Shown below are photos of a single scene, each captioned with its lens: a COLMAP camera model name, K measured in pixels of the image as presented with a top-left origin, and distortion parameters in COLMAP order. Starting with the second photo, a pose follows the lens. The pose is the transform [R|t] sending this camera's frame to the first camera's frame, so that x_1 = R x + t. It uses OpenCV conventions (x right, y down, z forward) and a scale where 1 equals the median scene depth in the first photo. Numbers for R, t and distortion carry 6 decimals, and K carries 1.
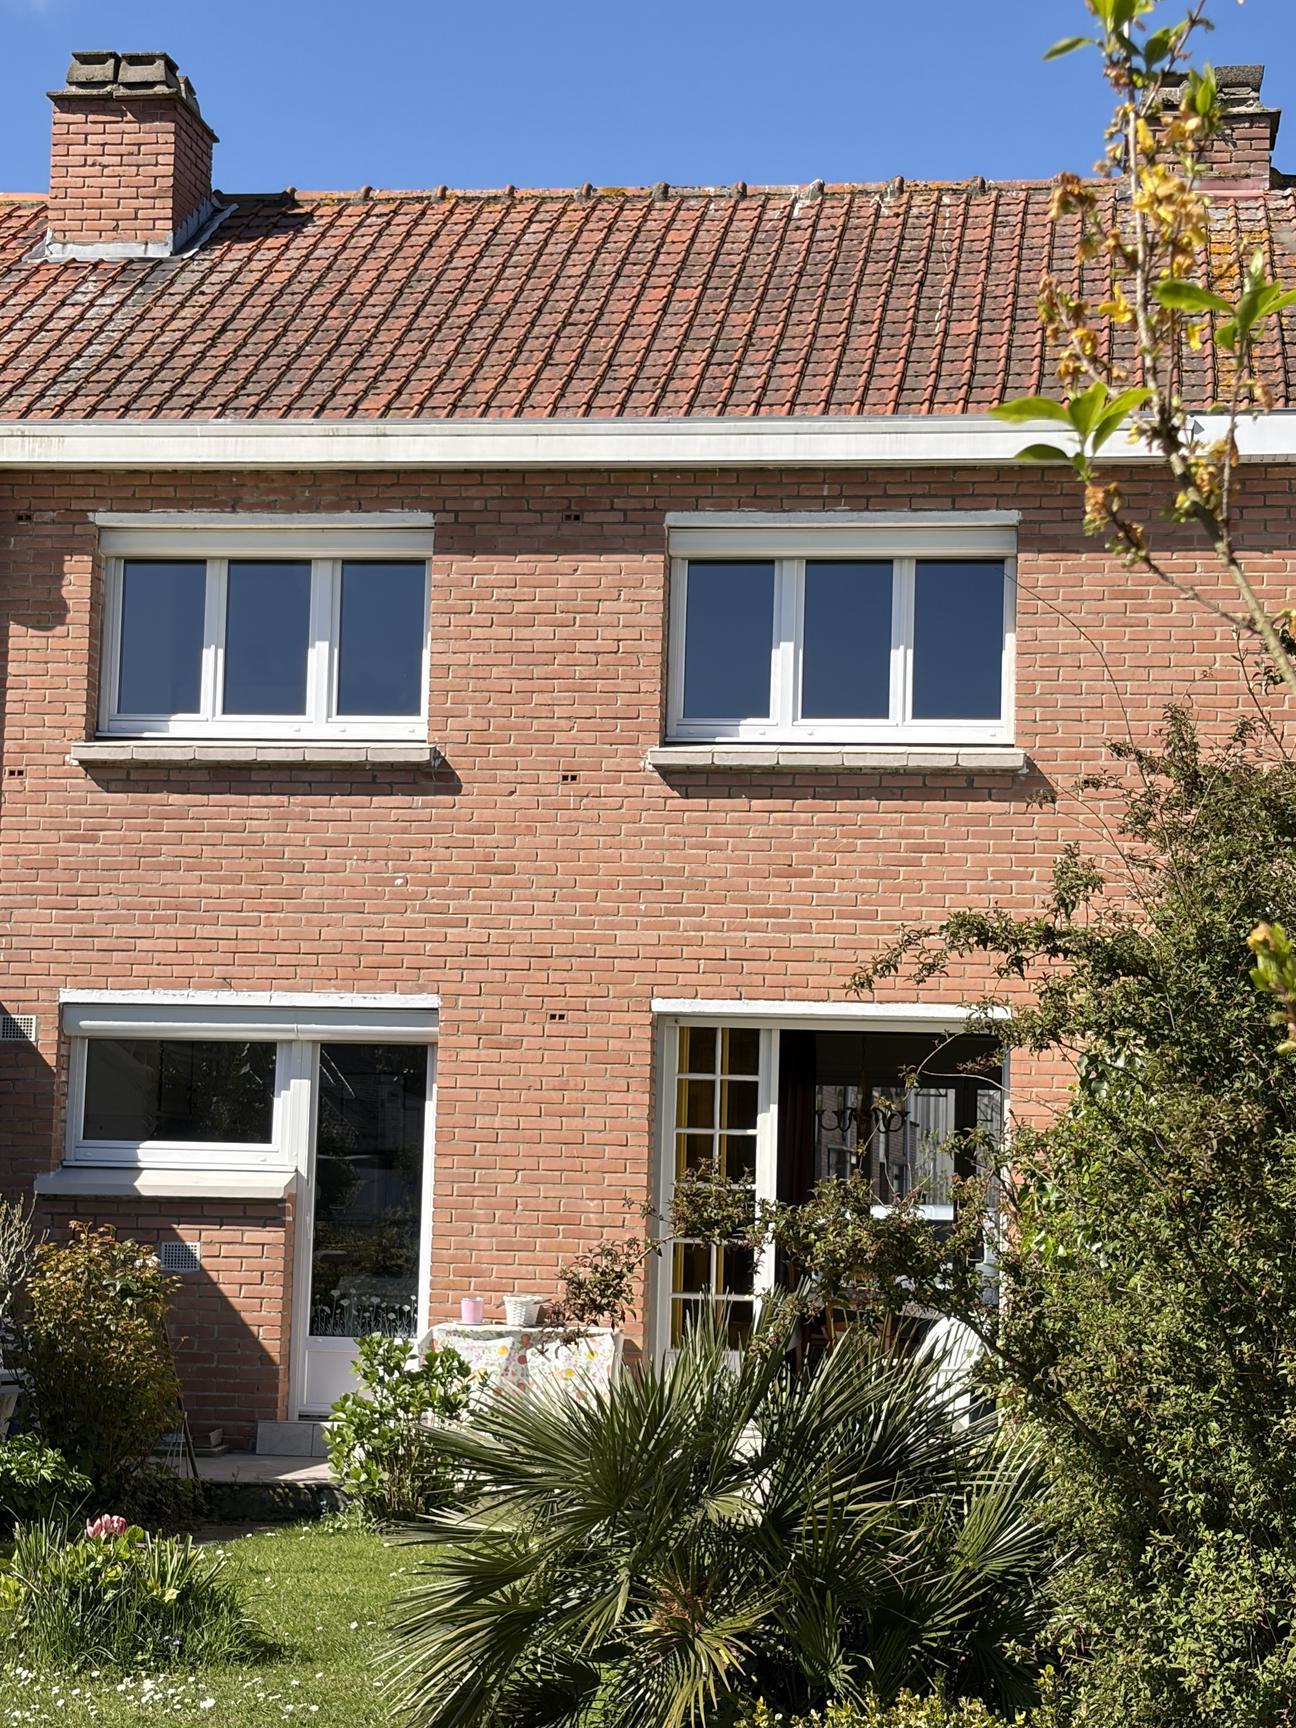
lens RADIAL K [[3361.1, 0, 648.4], [0, 3361.1, 860.5], [0, 0, 1]] dist [0.223224, 0.000000]
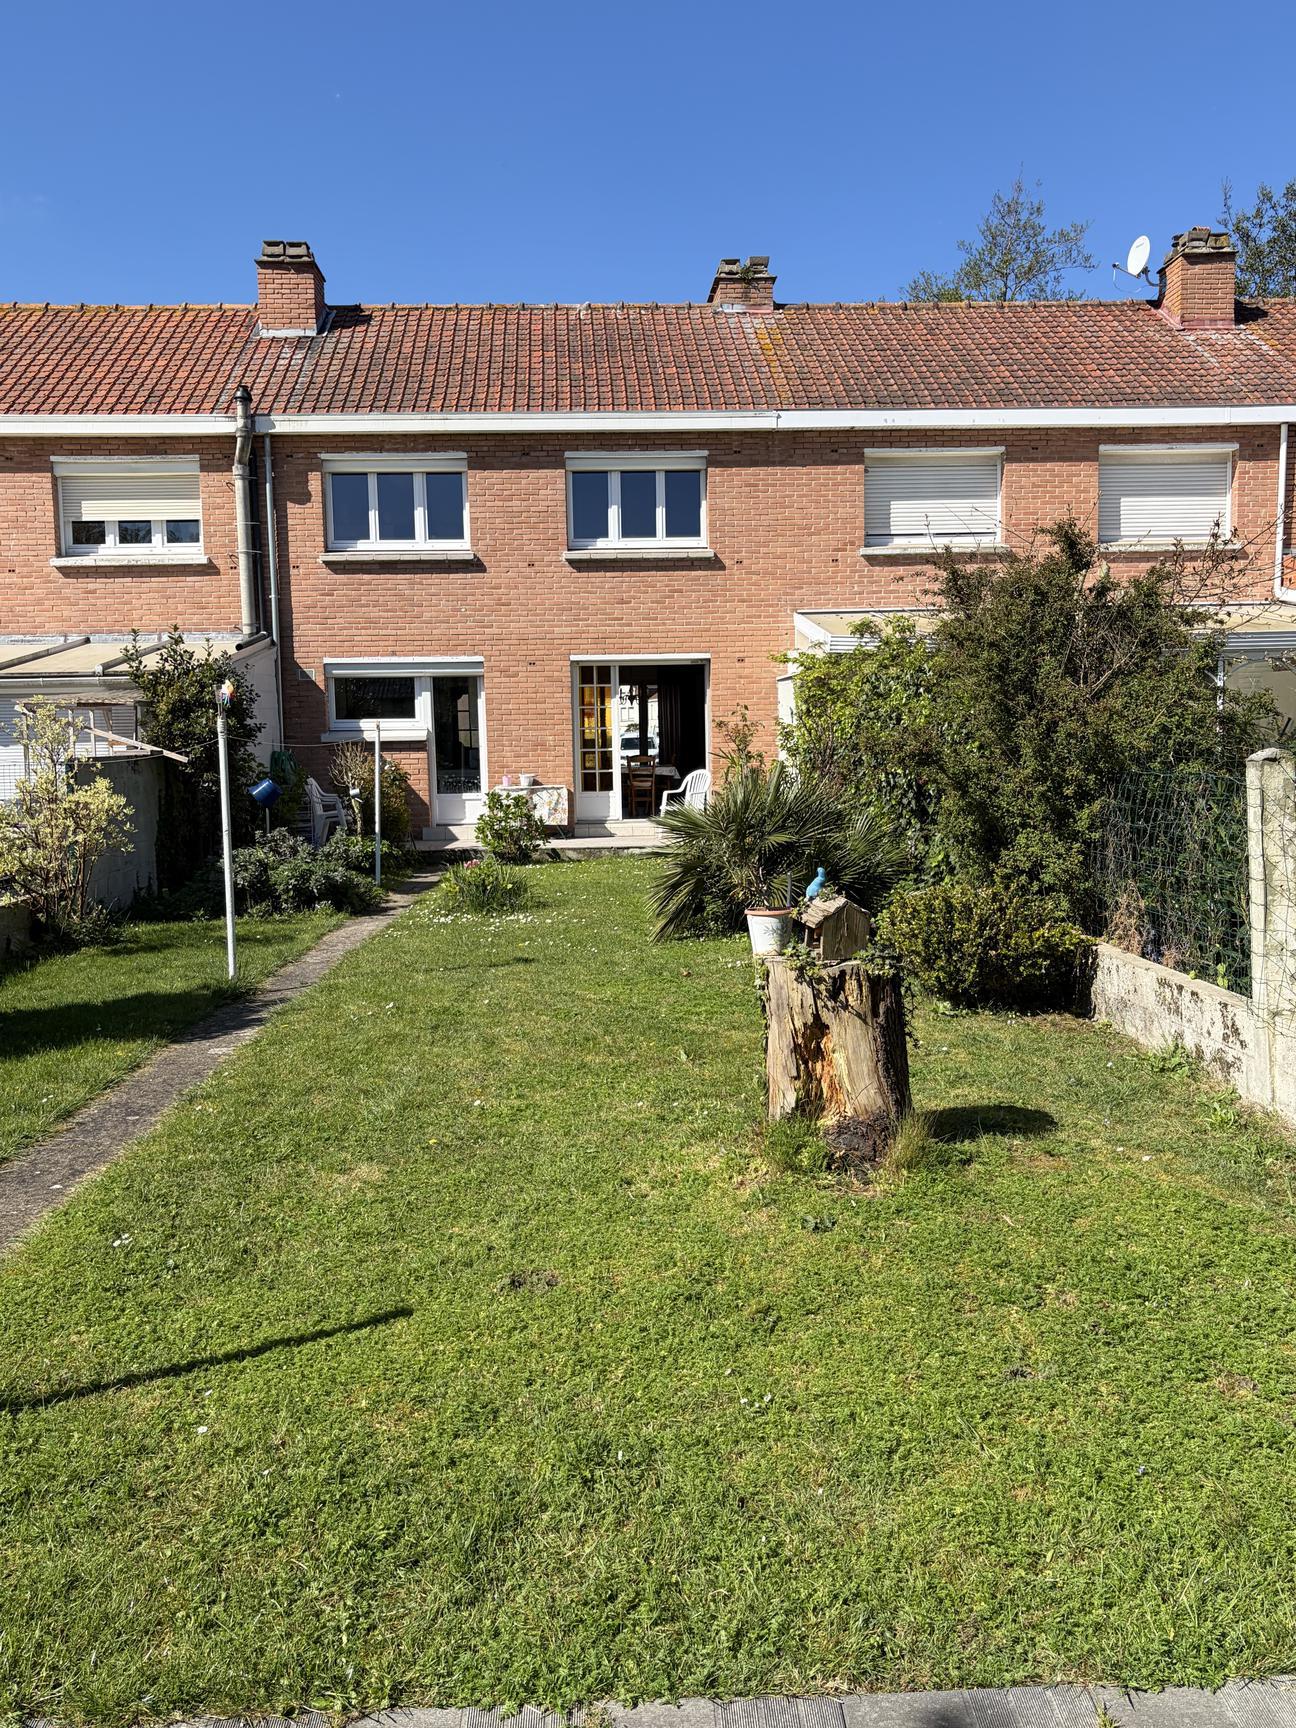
lens RADIAL K [[1403.9, 0, 648.0], [0, 1403.9, 868.2], [0, 0, 1]] dist [0.037898, -0.002683]
pose [[0.984860, -0.056561, 0.163867, -0.117904], [0.023682, 0.980310, 0.196038, -0.006621], [-0.171729, -0.189189, 0.966807, -0.047054]]
